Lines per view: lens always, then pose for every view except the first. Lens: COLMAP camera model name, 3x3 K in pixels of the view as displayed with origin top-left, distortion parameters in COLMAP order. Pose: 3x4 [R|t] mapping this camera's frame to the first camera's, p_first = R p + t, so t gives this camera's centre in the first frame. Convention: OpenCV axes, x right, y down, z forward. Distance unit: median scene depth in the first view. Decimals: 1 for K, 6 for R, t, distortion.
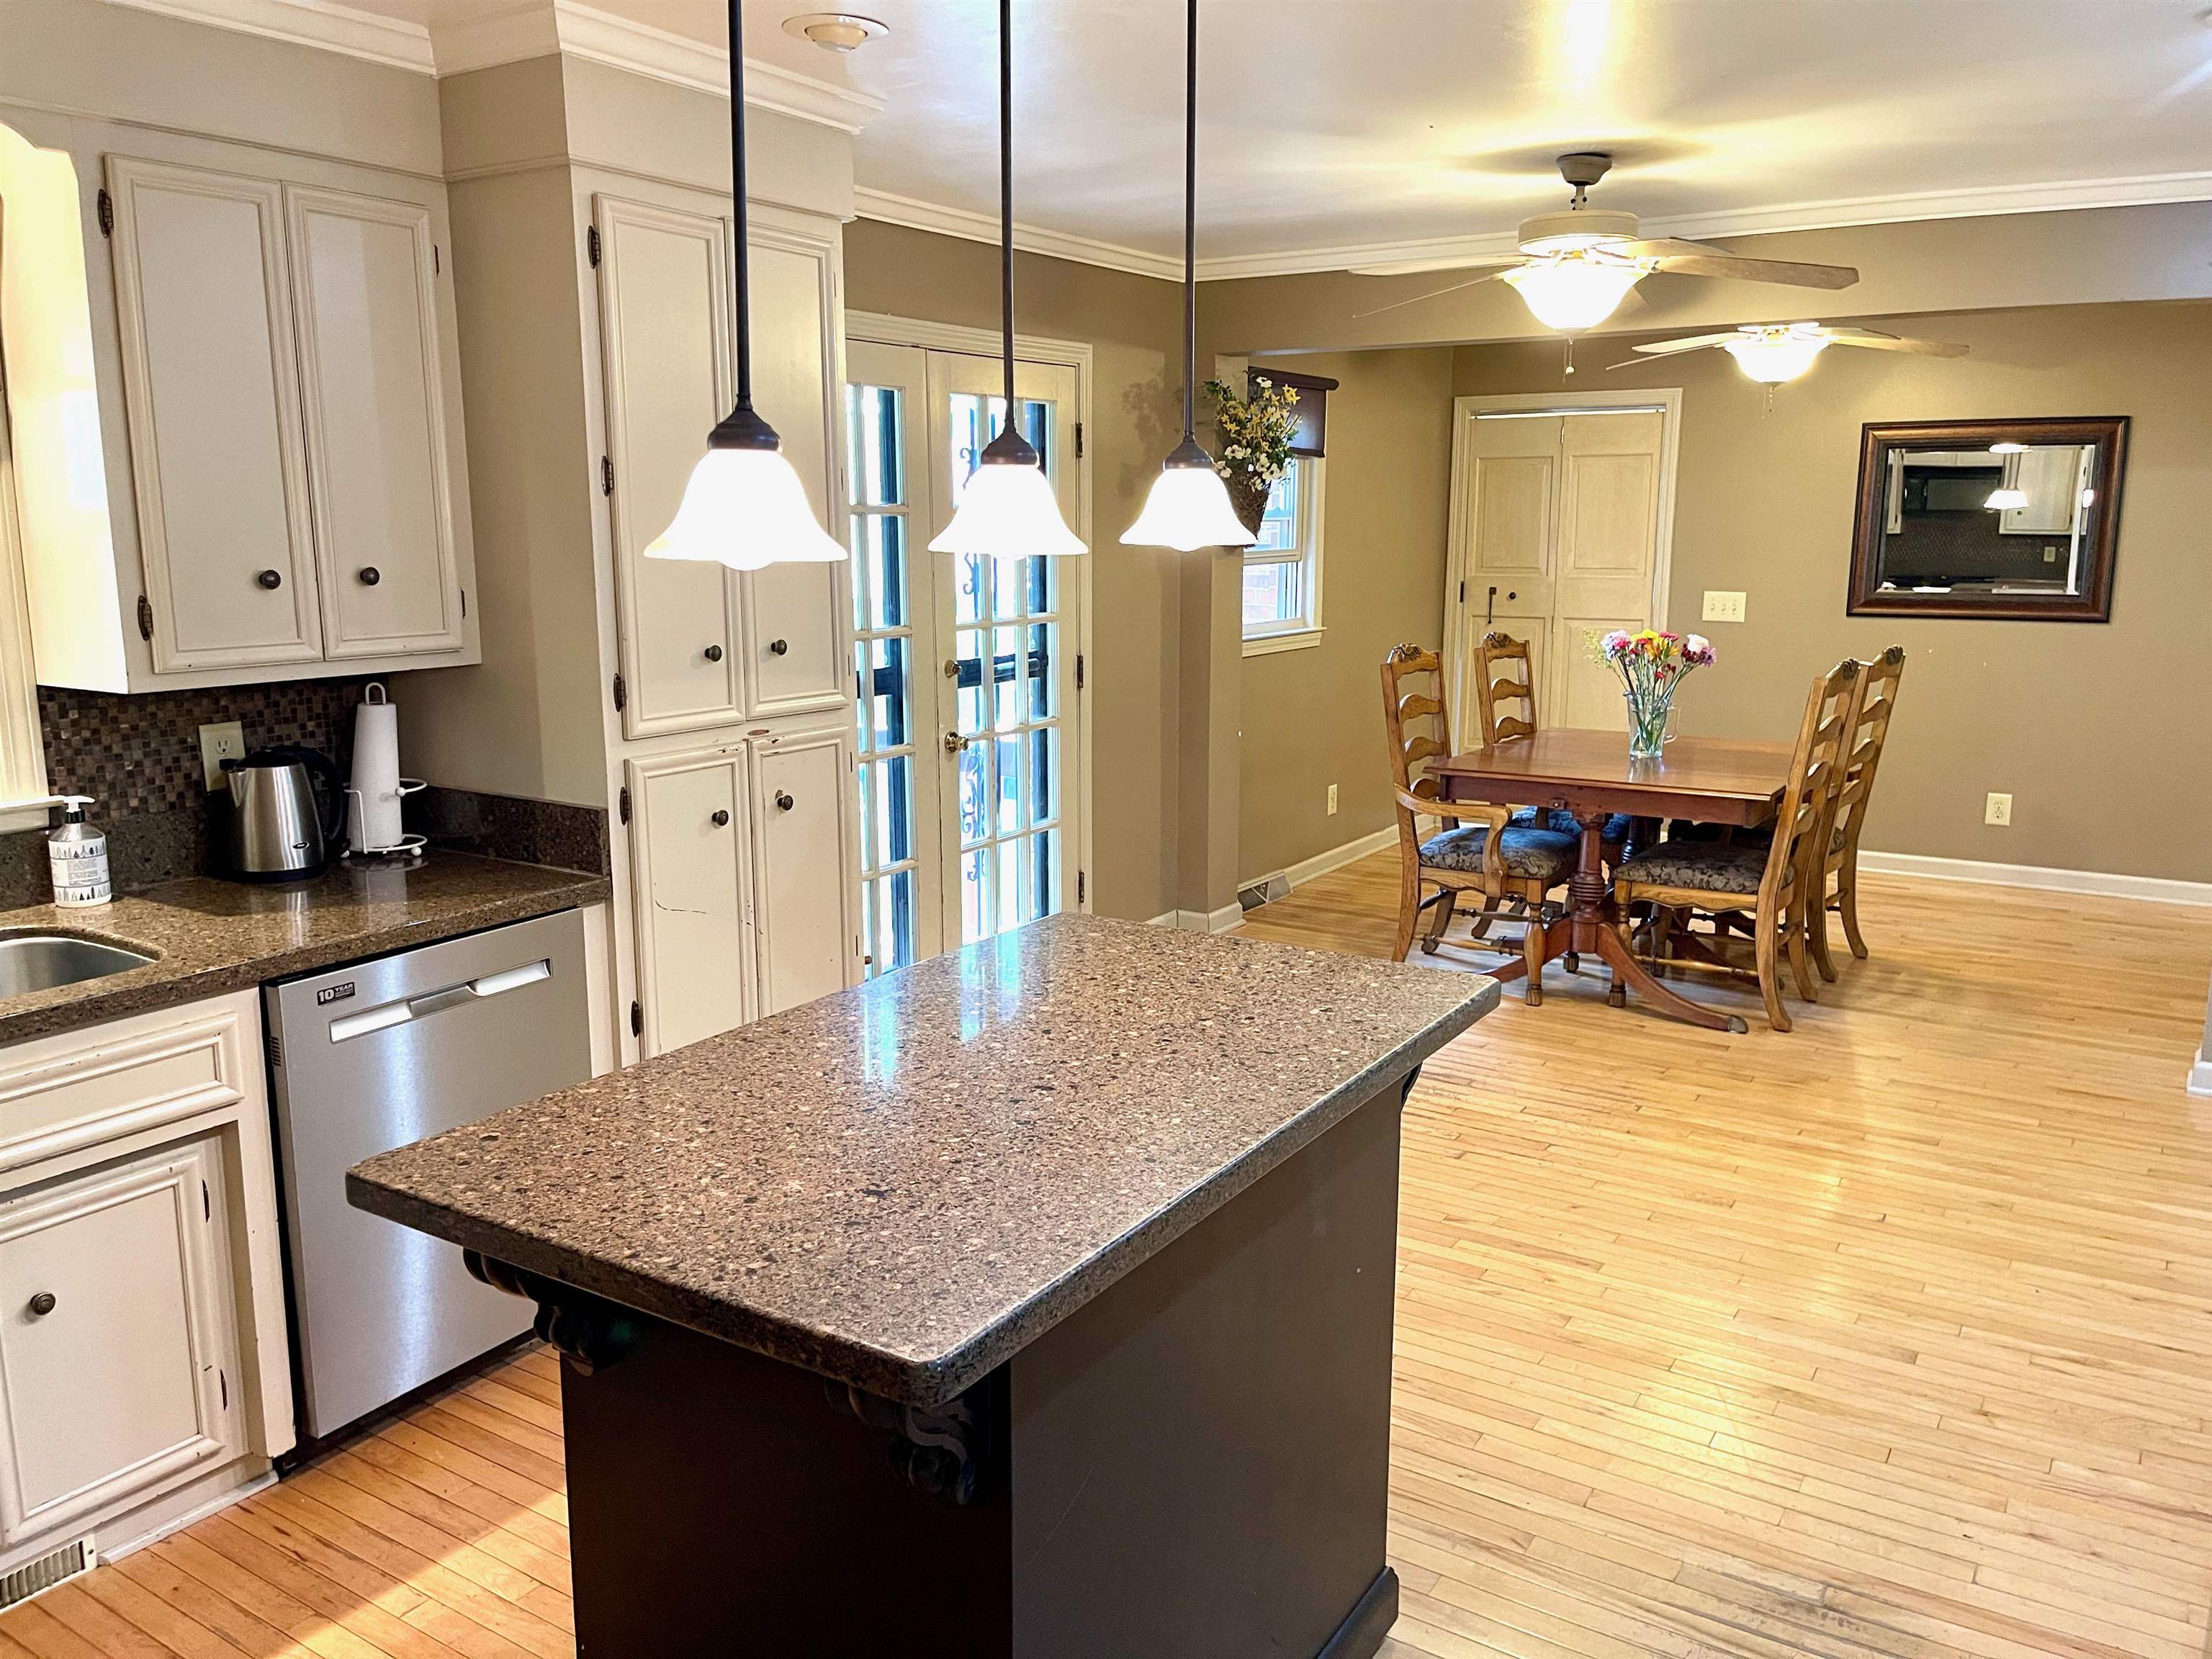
lens RADIAL K [[1676.9, 0, 1093.9], [0, 1676.9, 842.3], [0, 0, 1]] dist [0.015860, -0.021581]
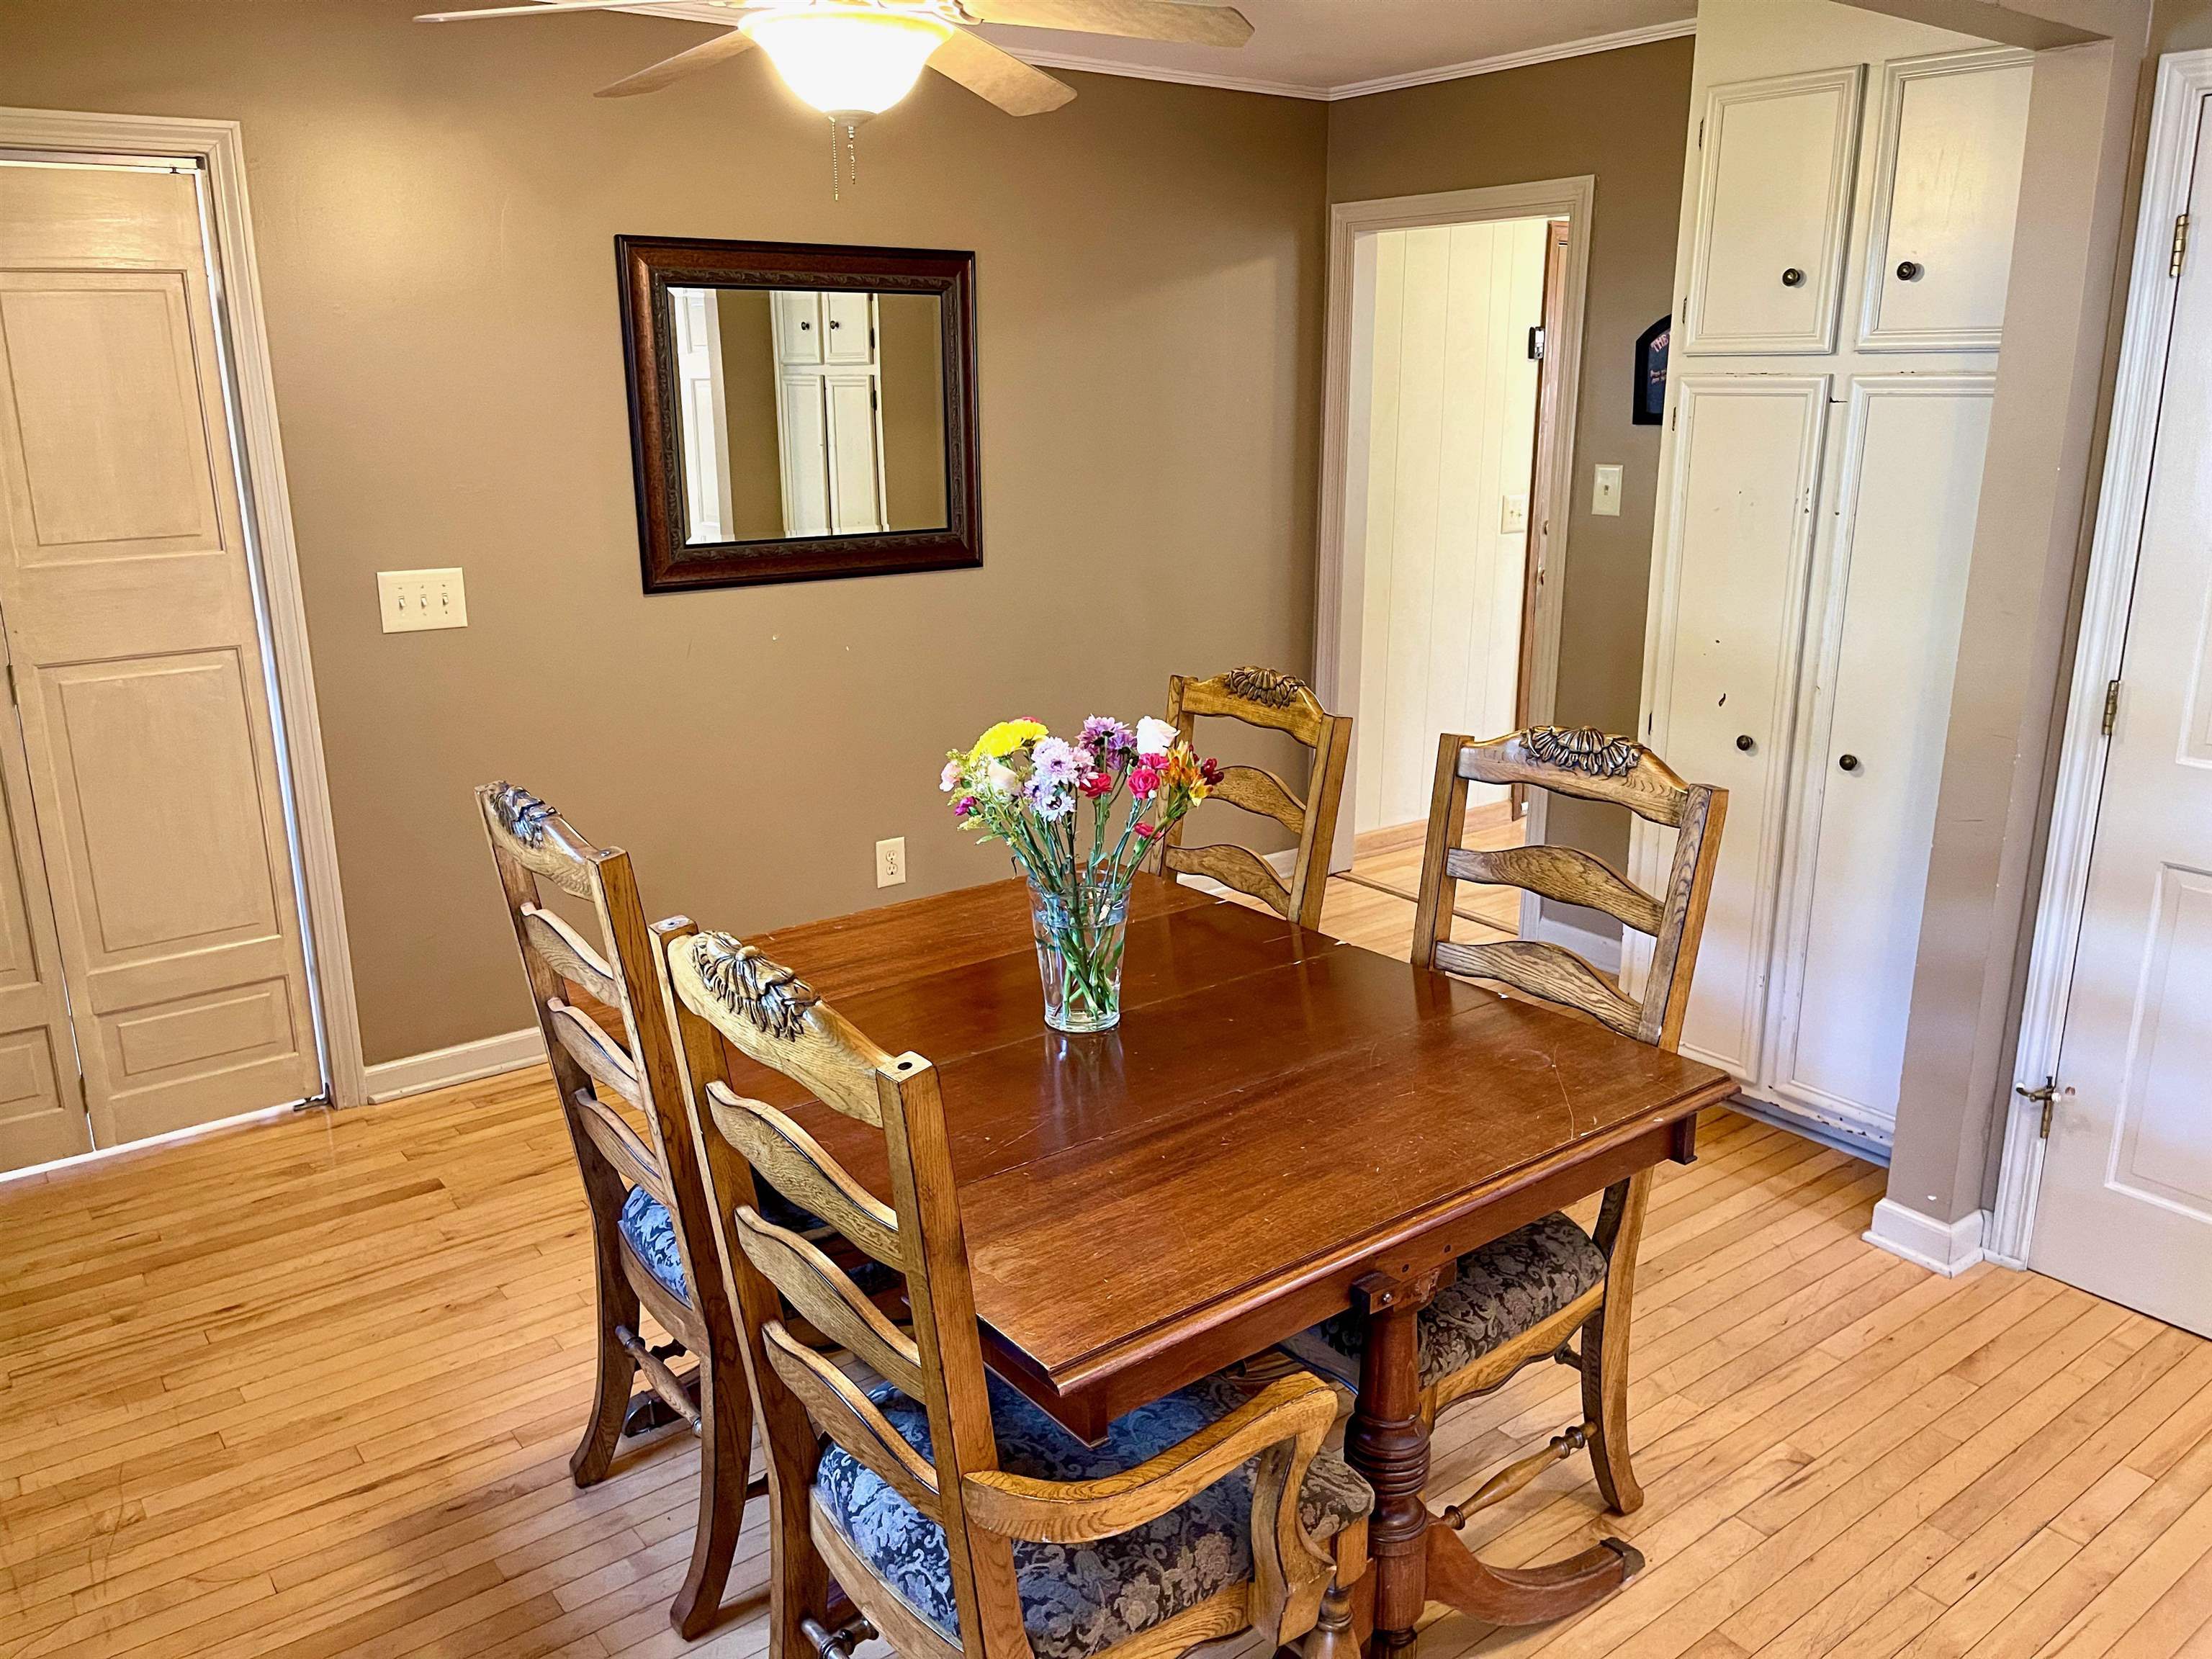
lens RADIAL K [[1676.9, 0, 1107.4], [0, 1676.9, 827.1], [0, 0, 1]] dist [0.015860, -0.021581]
pose [[0.336512, -0.243510, 0.909650, -0.013763], [0.184688, 0.964293, 0.189815, -0.092925], [-0.923391, 0.104126, 0.369469, 0.450440]]
